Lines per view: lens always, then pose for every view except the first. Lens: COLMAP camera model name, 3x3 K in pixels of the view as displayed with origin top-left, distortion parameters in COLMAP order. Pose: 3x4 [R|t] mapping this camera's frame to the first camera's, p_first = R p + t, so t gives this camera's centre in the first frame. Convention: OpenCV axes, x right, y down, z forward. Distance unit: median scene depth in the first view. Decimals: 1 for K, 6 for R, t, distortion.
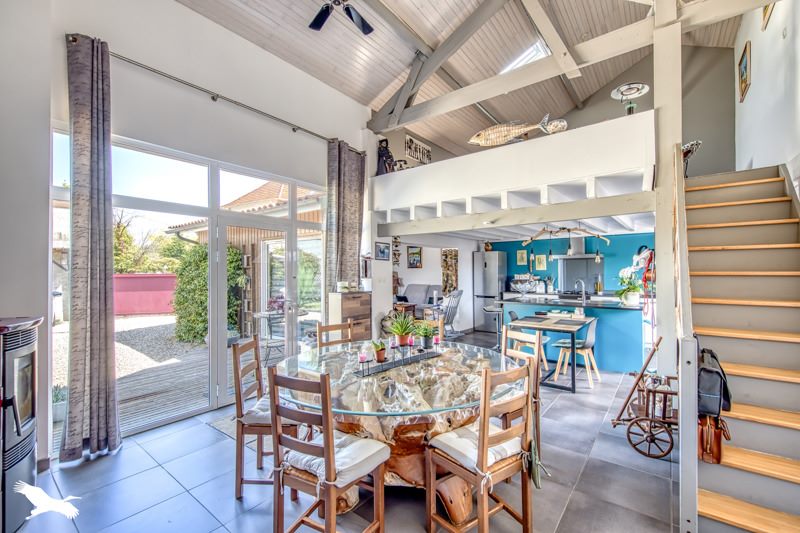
lens RADIAL K [[335.1, 0, 397.5], [0, 335.1, 268.5], [0, 0, 1]] dist [0.001452, 0.000001]
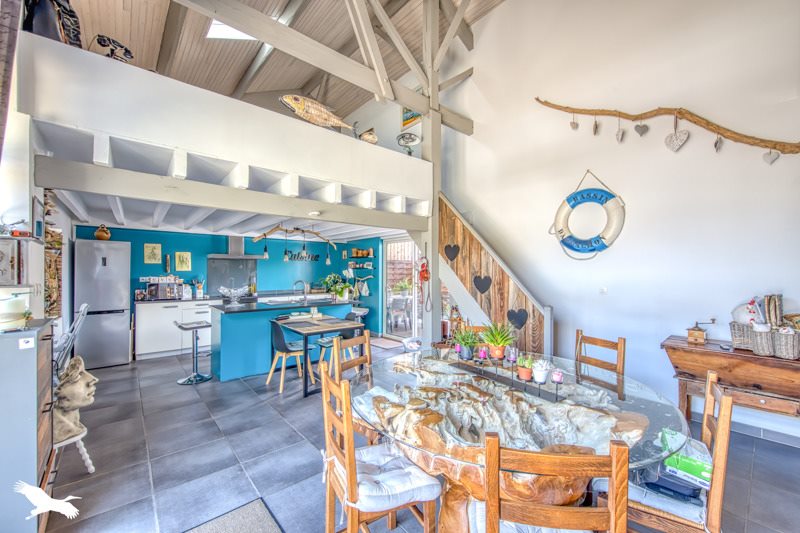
lens RADIAL K [[335.1, 0, 398.5], [0, 335.1, 273.3], [0, 0, 1]] dist [0.001452, 0.000001]
pose [[0.192701, 0.006742, 0.981234, -0.384270], [-0.012538, 0.999912, -0.004408, 0.011507], [-0.981177, -0.011454, 0.192768, 0.485358]]
